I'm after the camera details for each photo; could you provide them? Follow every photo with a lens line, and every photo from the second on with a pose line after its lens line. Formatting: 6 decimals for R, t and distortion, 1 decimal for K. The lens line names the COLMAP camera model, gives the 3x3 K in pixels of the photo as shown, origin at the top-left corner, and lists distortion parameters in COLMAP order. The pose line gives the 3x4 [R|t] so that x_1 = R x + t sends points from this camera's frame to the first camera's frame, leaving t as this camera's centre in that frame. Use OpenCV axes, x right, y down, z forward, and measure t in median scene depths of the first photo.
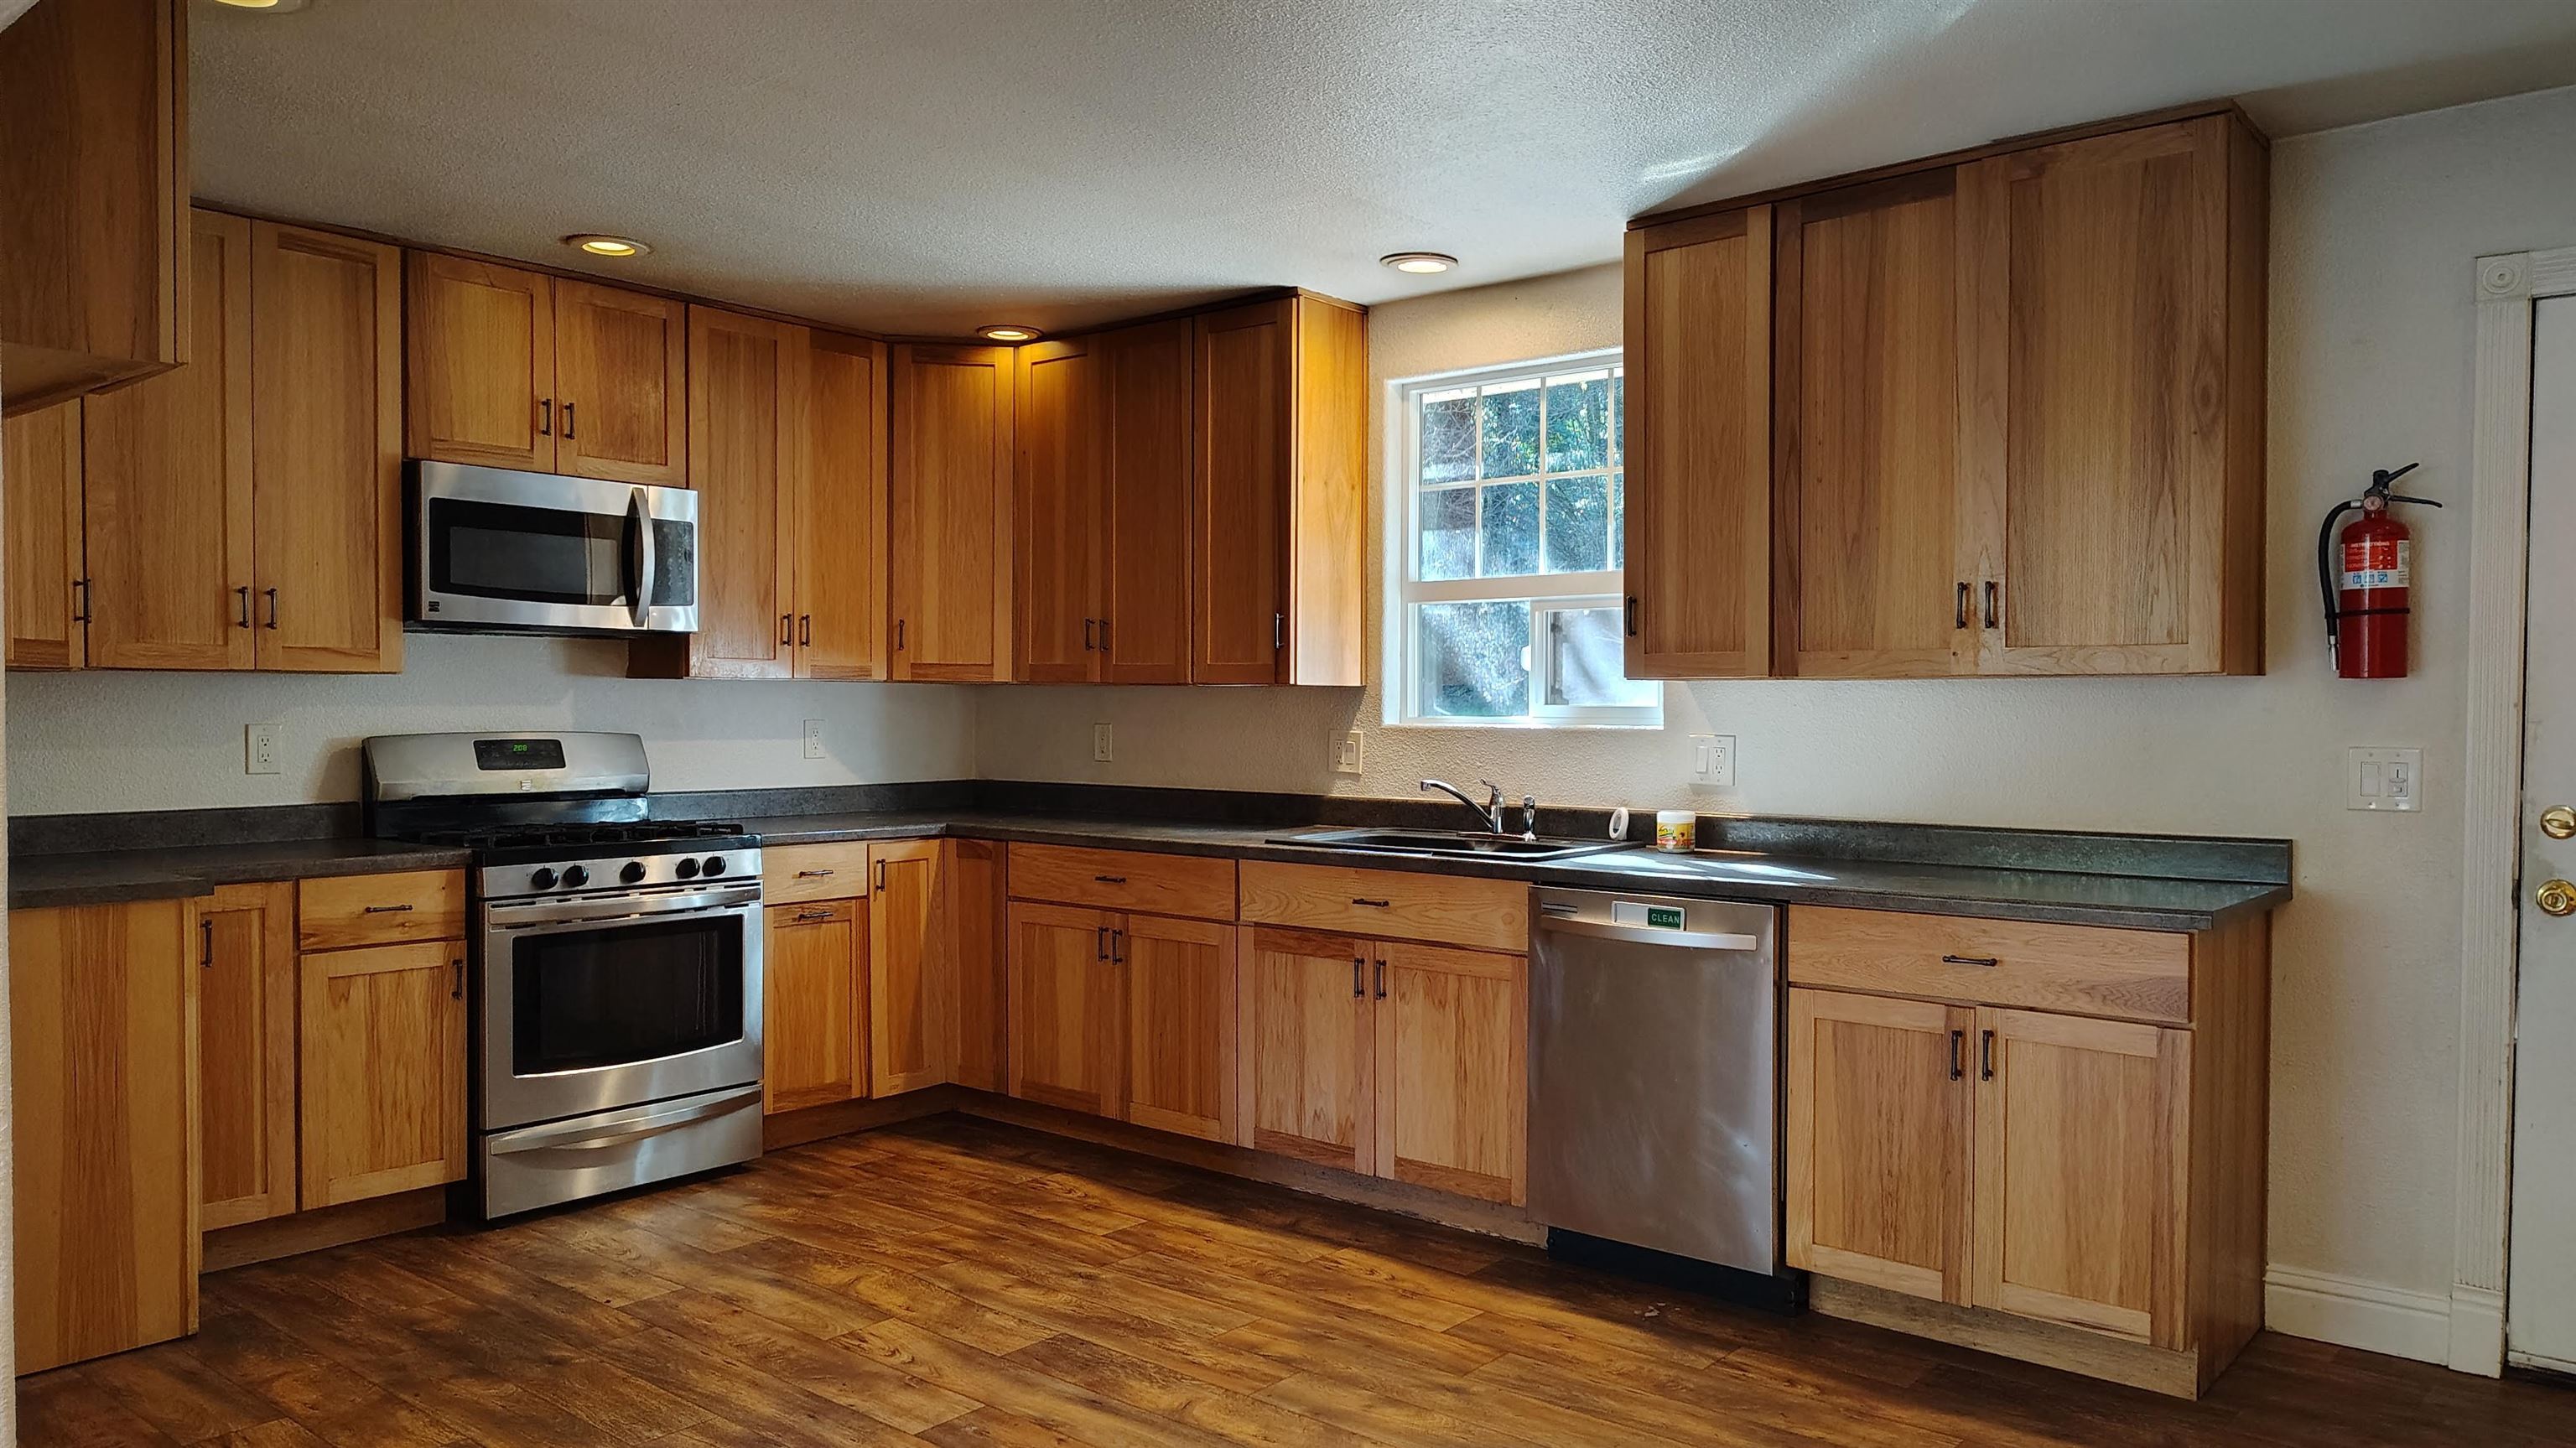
lens RADIAL K [[1774.2, 0, 1302.0], [0, 1774.2, 740.3], [0, 0, 1]] dist [0.018988, -0.001085]
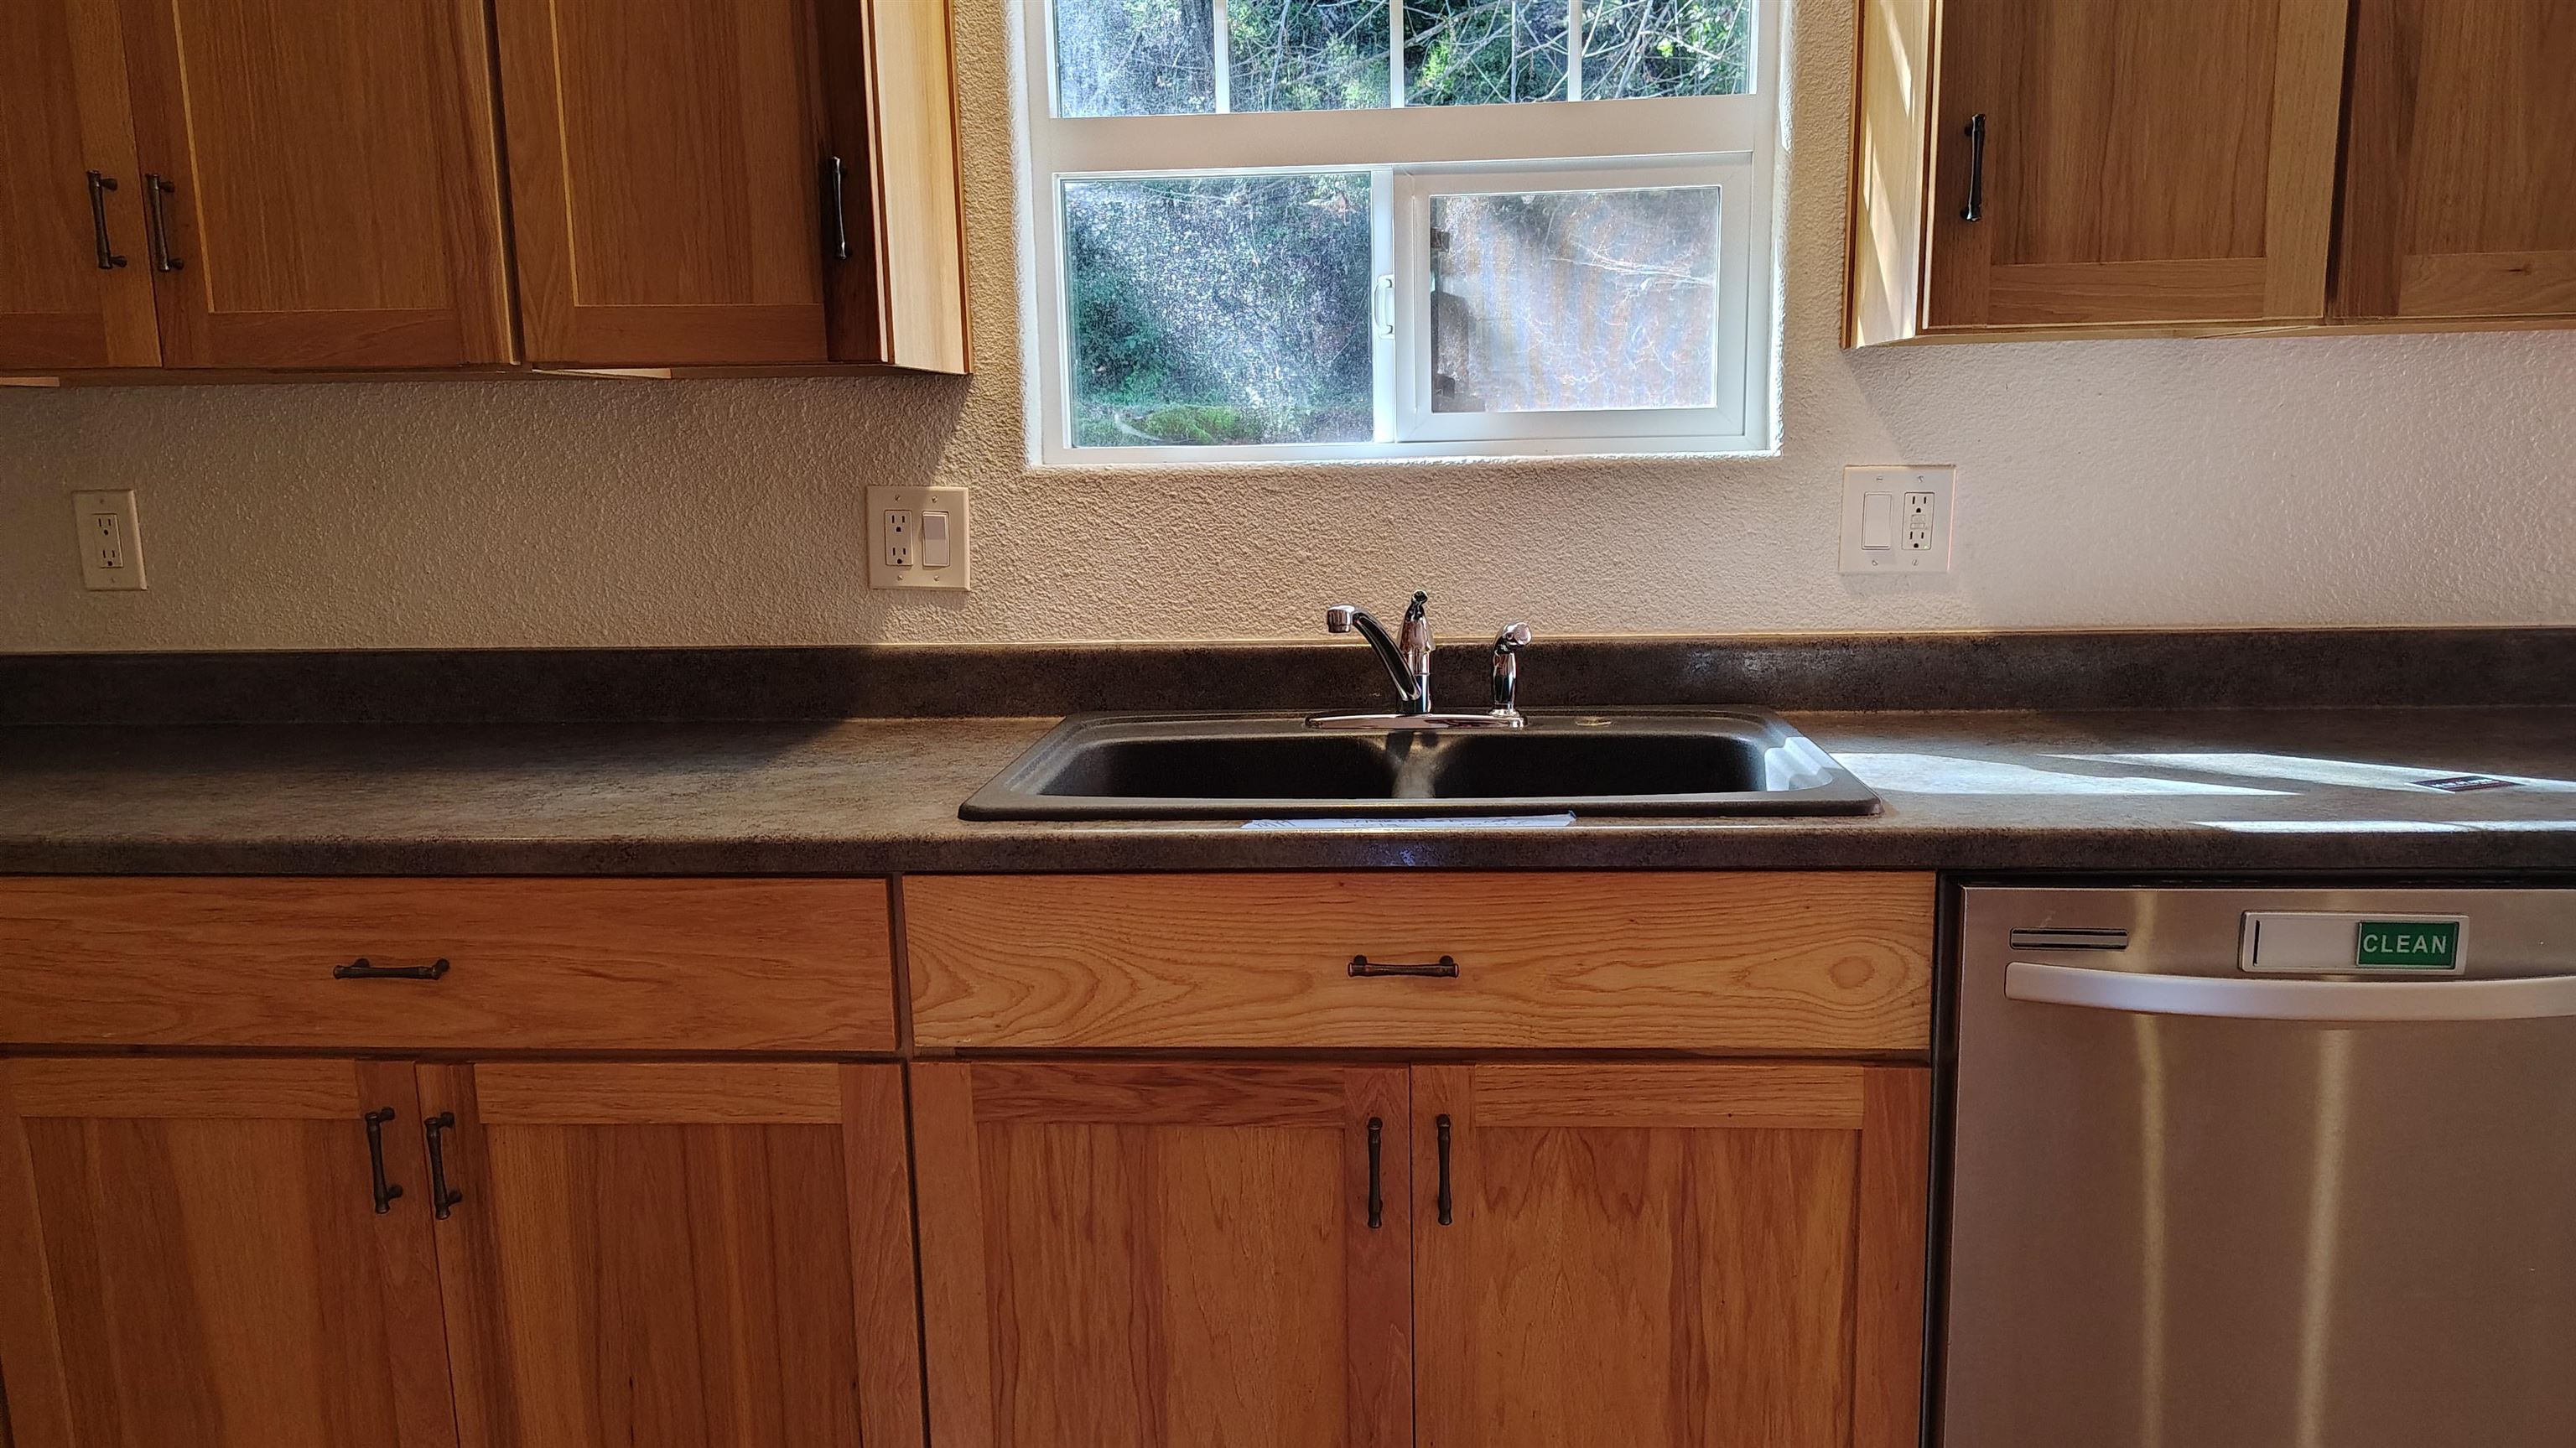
lens RADIAL K [[1774.2, 0, 1302.0], [0, 1774.2, 740.3], [0, 0, 1]] dist [0.018988, -0.001085]
pose [[0.807650, -0.119829, 0.577358, -0.177921], [0.035043, 0.987157, 0.155861, -0.010111], [-0.588620, -0.105649, 0.801476, 0.725635]]
